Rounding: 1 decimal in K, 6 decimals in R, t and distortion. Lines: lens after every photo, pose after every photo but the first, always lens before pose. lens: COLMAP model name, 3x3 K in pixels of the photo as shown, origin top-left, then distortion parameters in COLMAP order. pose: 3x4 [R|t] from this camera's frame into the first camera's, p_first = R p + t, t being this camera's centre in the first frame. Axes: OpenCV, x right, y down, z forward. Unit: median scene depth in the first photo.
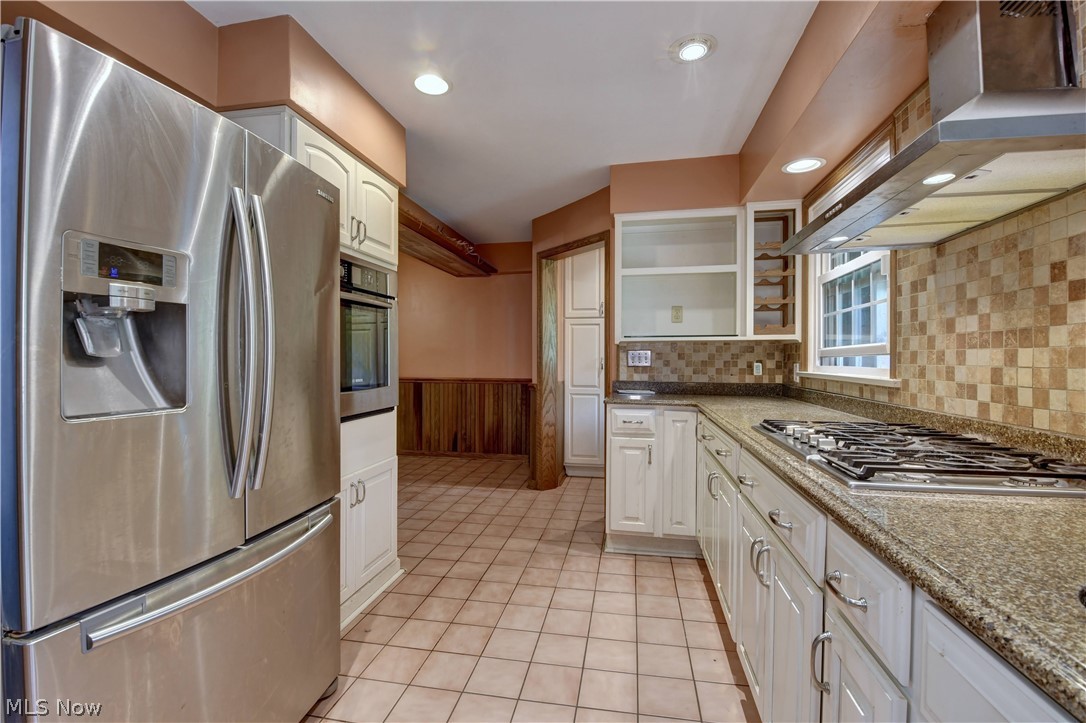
lens RADIAL K [[478.1, 0, 541.7], [0, 478.1, 357.4], [0, 0, 1]] dist [0.003404, -0.013245]
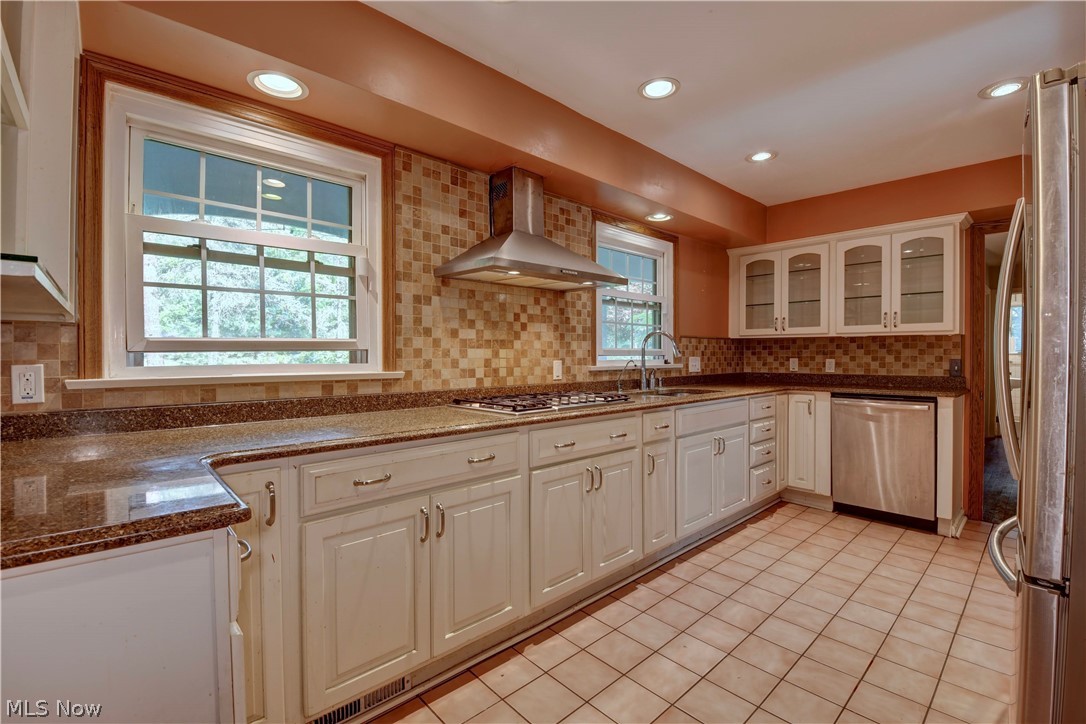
lens RADIAL K [[478.1, 0, 548.1], [0, 478.1, 358.2], [0, 0, 1]] dist [0.003404, -0.013245]
pose [[-0.814595, -0.005973, 0.579999, -0.208378], [-0.001789, 0.999968, 0.007785, 0.001976], [-0.580027, 0.005304, -0.814580, 1.416168]]
